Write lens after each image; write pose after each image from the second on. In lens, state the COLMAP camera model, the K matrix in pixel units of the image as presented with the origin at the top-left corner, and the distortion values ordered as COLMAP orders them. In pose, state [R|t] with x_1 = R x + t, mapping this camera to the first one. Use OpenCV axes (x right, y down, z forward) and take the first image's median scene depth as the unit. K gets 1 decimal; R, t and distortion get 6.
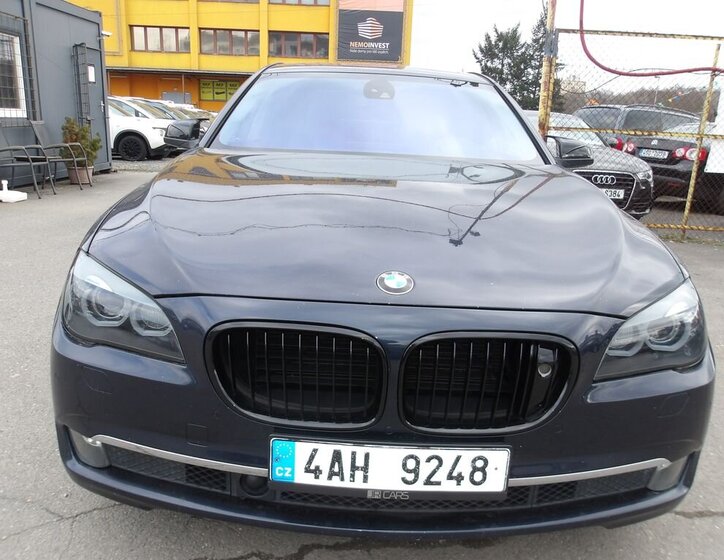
lens RADIAL K [[637.5, 0, 360.8], [0, 637.5, 275.5], [0, 0, 1]] dist [0.008900, 0.008900]
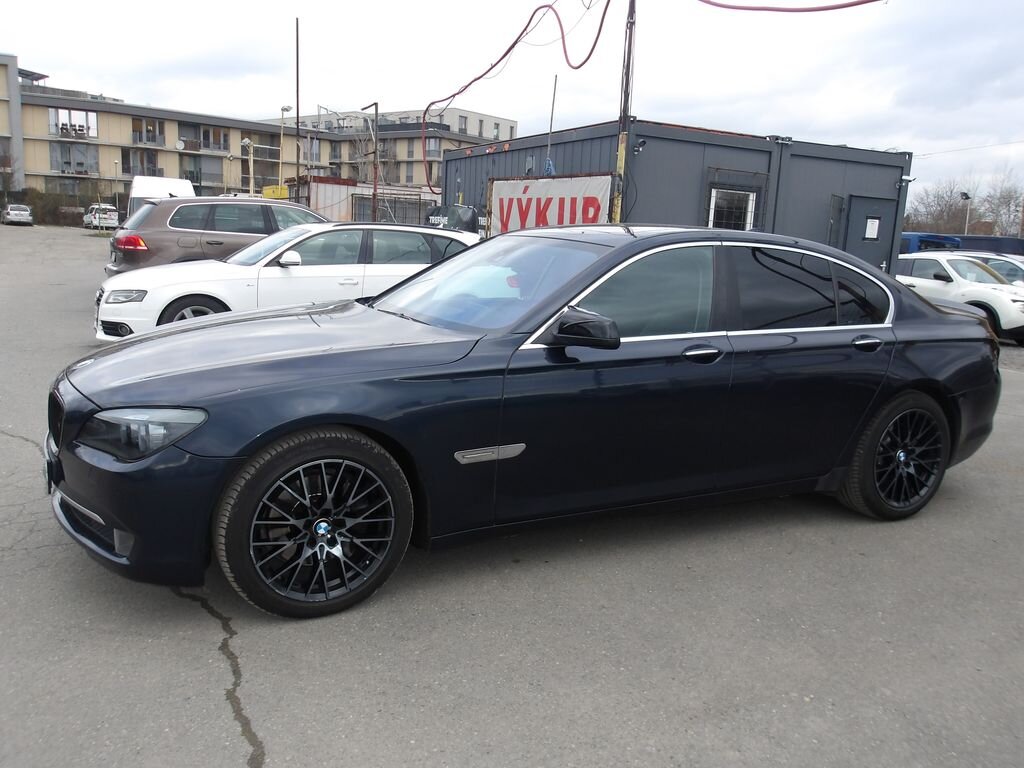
lens RADIAL K [[878.5, 0, 505.7], [0, 878.5, 382.8], [0, 0, 1]] dist [0.004410, 0.006483]
pose [[0.454916, 0.140409, -0.879396, 0.601156], [-0.249918, 0.967937, 0.025262, -0.063529], [0.854747, 0.208285, 0.475421, 0.188734]]
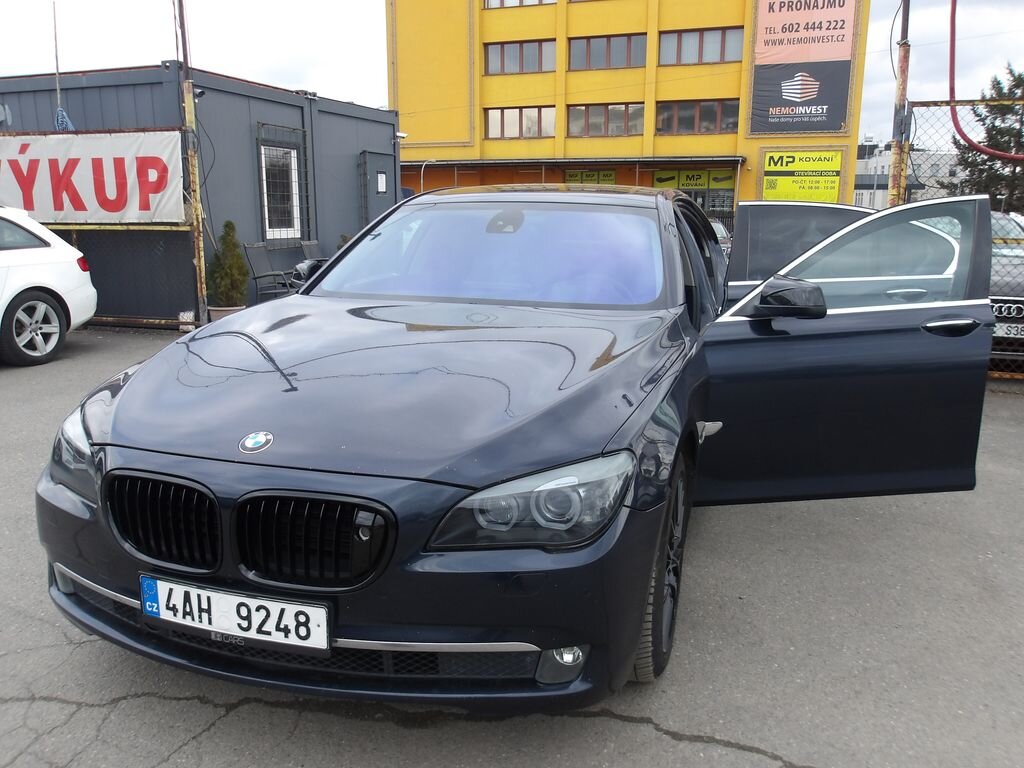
lens RADIAL K [[878.5, 0, 513.8], [0, 878.5, 376.3], [0, 0, 1]] dist [0.004410, 0.006483]
pose [[0.947067, 0.023770, -0.320156, 0.205079], [-0.042291, 0.997802, -0.051023, -0.009021], [0.318239, 0.061862, 0.945990, -0.058824]]
